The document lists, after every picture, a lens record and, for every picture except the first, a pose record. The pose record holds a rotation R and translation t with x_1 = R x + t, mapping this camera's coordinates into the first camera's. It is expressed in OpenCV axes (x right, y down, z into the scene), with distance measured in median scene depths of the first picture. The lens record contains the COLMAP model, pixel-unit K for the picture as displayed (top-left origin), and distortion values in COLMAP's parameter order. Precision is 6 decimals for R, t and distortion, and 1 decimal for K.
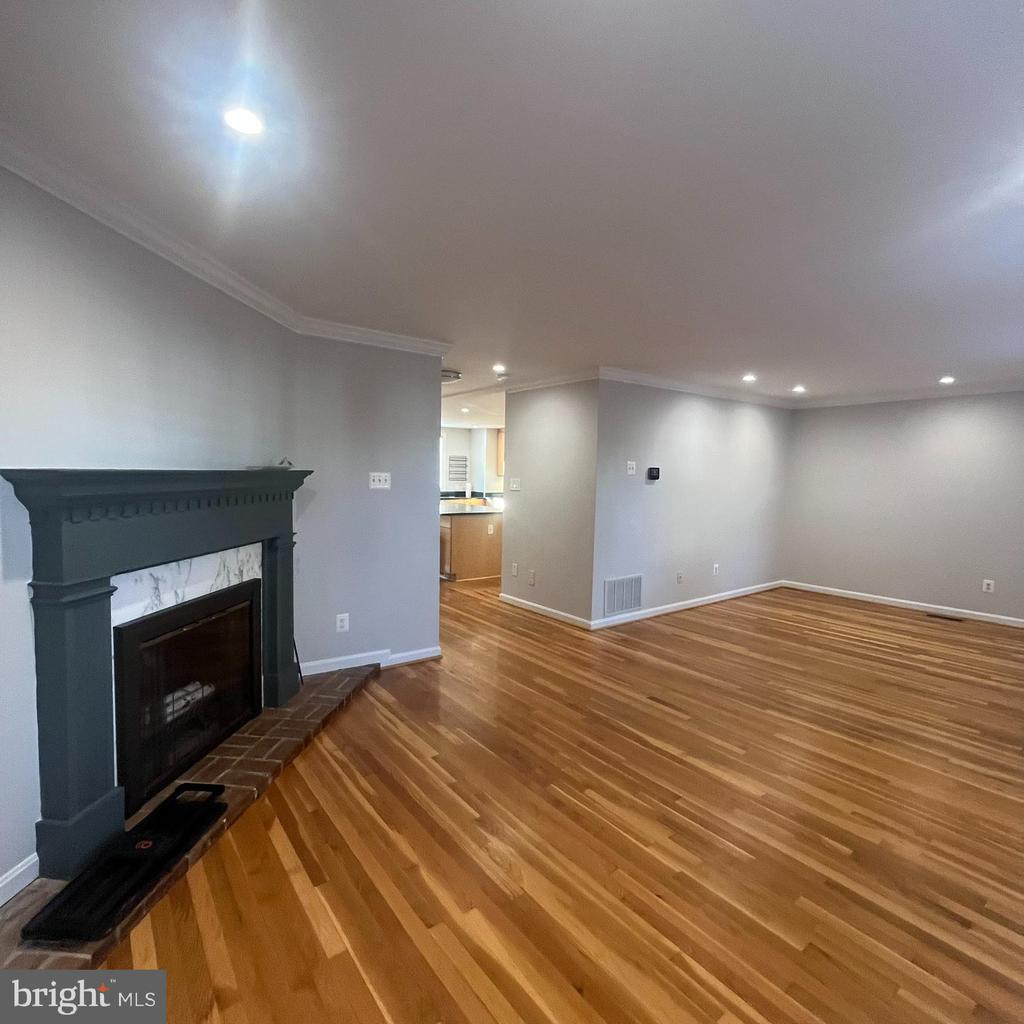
lens RADIAL K [[557.7, 0, 511.2], [0, 557.7, 511.5], [0, 0, 1]] dist [-0.001404, -0.000838]
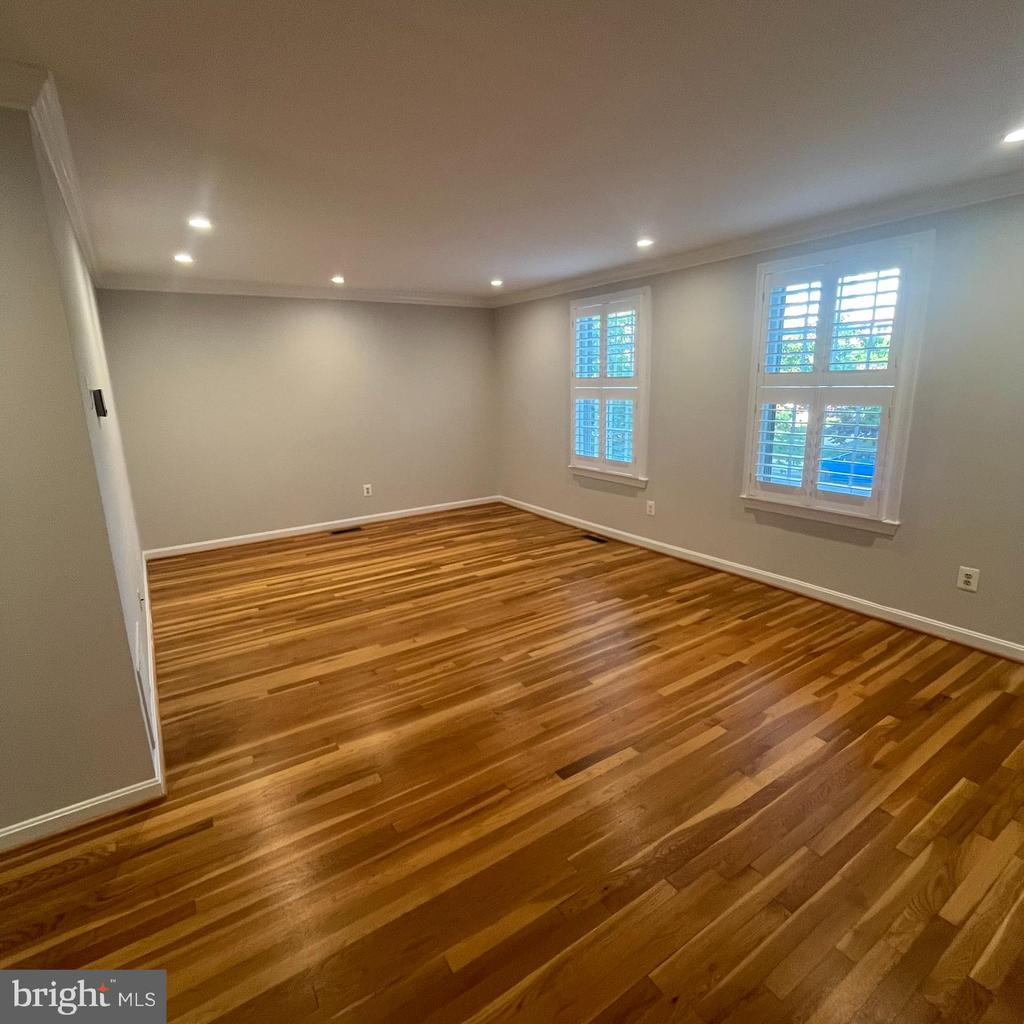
lens RADIAL K [[557.7, 0, 512.1], [0, 557.7, 508.1], [0, 0, 1]] dist [-0.001404, -0.000838]
pose [[0.057827, -0.242431, 0.968444, -0.255334], [0.093705, 0.967102, 0.236500, -0.088492], [-0.993919, 0.077072, 0.078642, 0.937067]]
